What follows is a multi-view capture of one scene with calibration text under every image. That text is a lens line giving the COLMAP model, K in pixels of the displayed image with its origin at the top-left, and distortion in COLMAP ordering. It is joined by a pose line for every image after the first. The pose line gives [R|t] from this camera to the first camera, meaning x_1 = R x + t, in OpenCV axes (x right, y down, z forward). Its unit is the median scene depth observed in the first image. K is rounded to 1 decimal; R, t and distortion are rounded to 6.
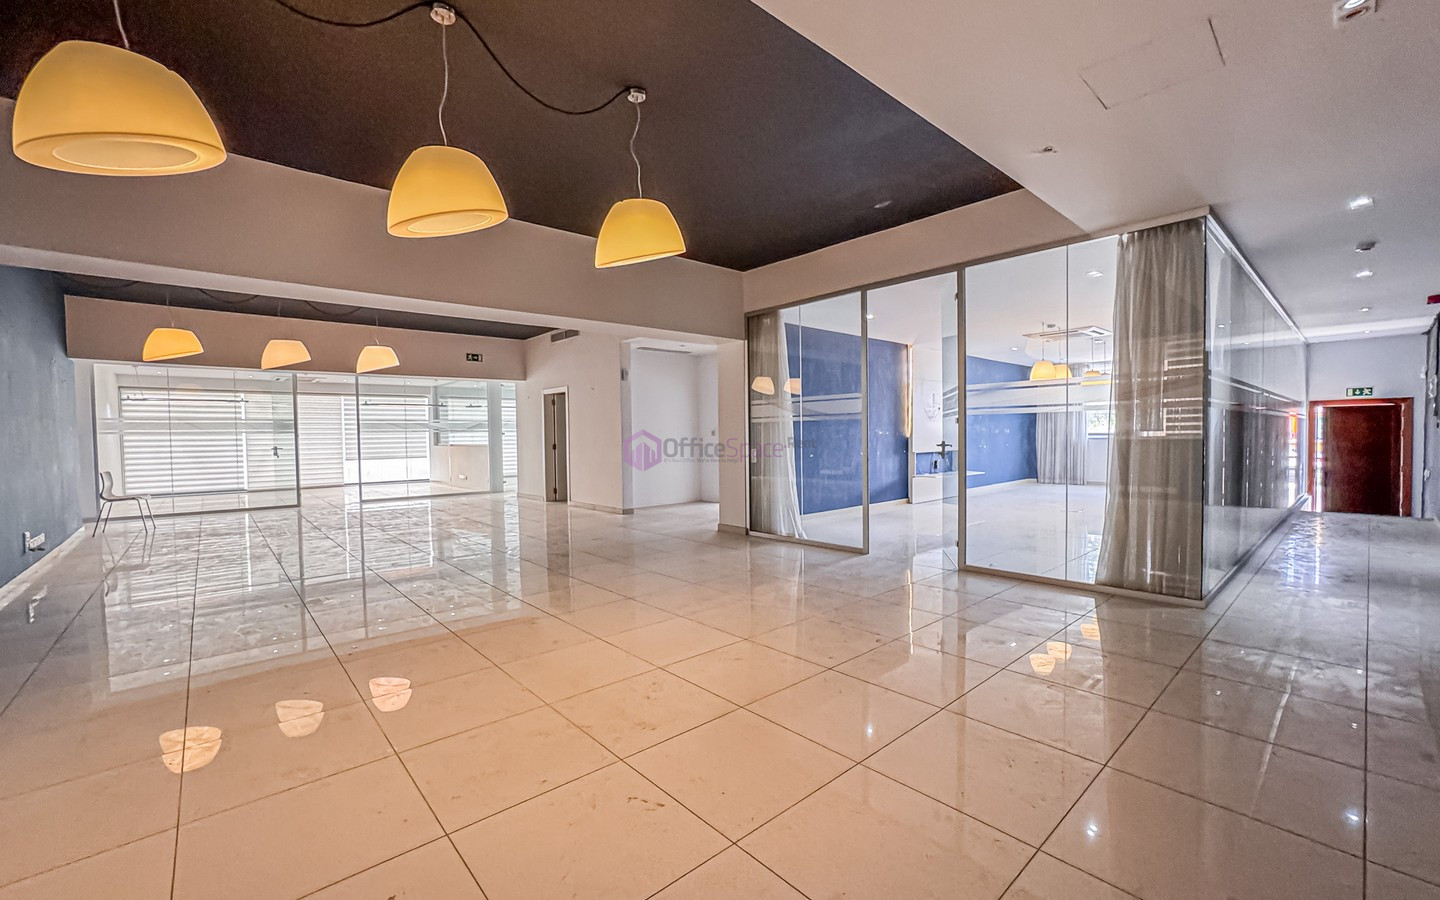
lens RADIAL K [[591.5, 0, 721.7], [0, 591.5, 442.4], [0, 0, 1]] dist [-0.013376, 0.005410]
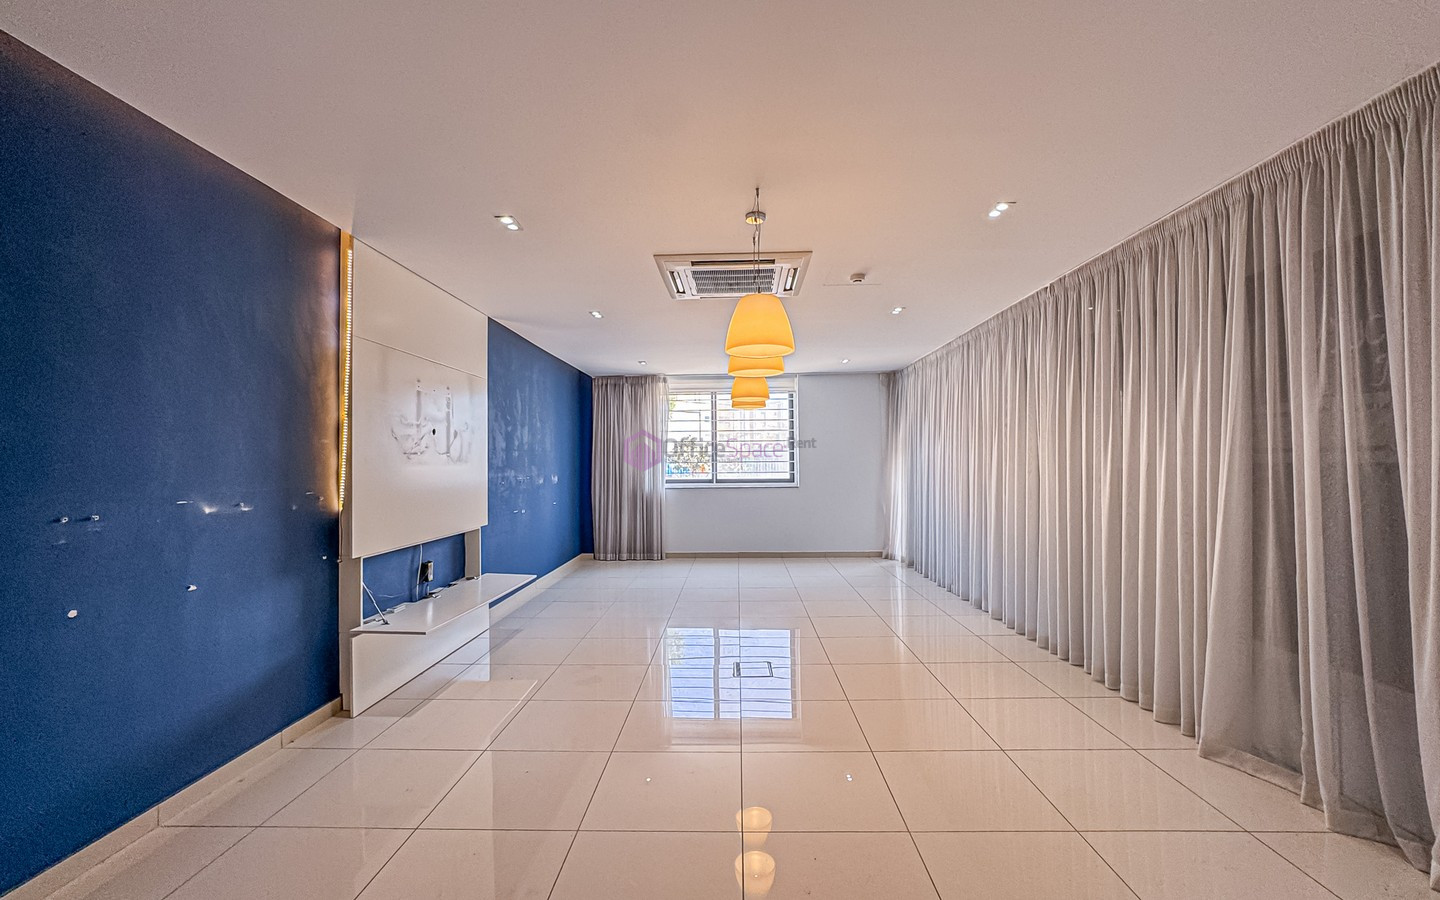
lens RADIAL K [[591.5, 0, 716.0], [0, 591.5, 453.8], [0, 0, 1]] dist [-0.013376, 0.005410]
pose [[0.682302, 0.013307, 0.730949, 0.217910], [0.012979, 0.999456, -0.030310, -0.028486], [-0.730955, 0.030167, 0.681758, 0.617912]]
